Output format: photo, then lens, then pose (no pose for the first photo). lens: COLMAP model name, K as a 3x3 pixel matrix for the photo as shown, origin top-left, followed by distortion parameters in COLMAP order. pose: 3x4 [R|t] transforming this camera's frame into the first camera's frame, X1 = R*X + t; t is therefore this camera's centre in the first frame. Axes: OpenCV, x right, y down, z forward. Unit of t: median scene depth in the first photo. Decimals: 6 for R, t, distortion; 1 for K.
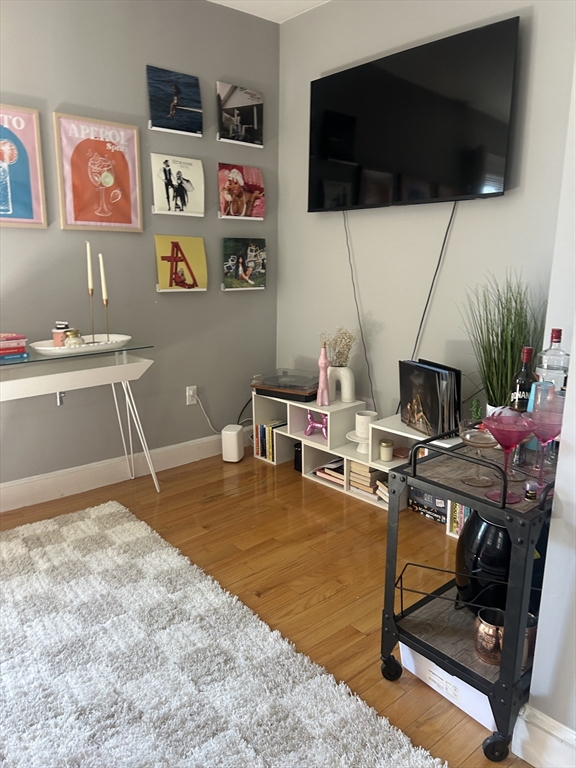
lens RADIAL K [[576.5, 0, 287.9], [0, 576.5, 401.9], [0, 0, 1]] dist [-0.000925, 0.000039]
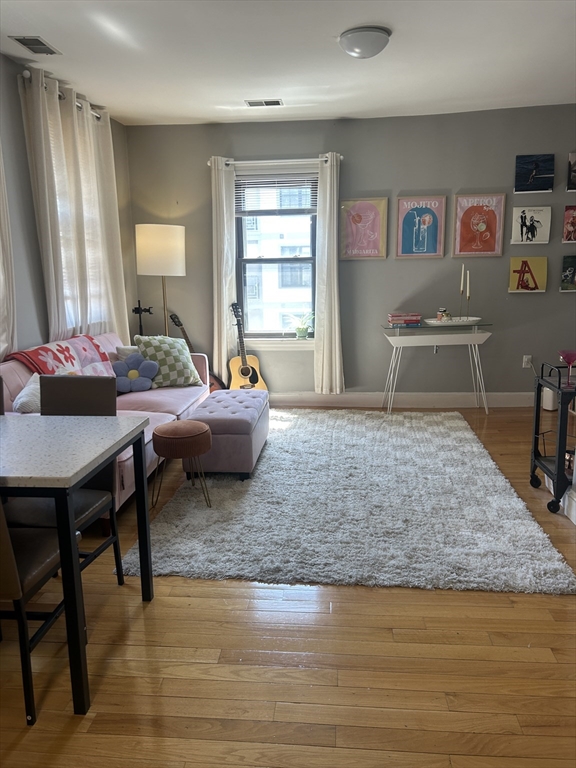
lens RADIAL K [[579.7, 0, 288.0], [0, 579.7, 384.0], [0, 0, 1]] dist [0.003215, -0.110742]
pose [[0.705024, 0.109119, -0.700739, 0.506659], [-0.134197, 0.990767, 0.019264, 0.114126], [0.696371, 0.080455, 0.713158, -0.558326]]
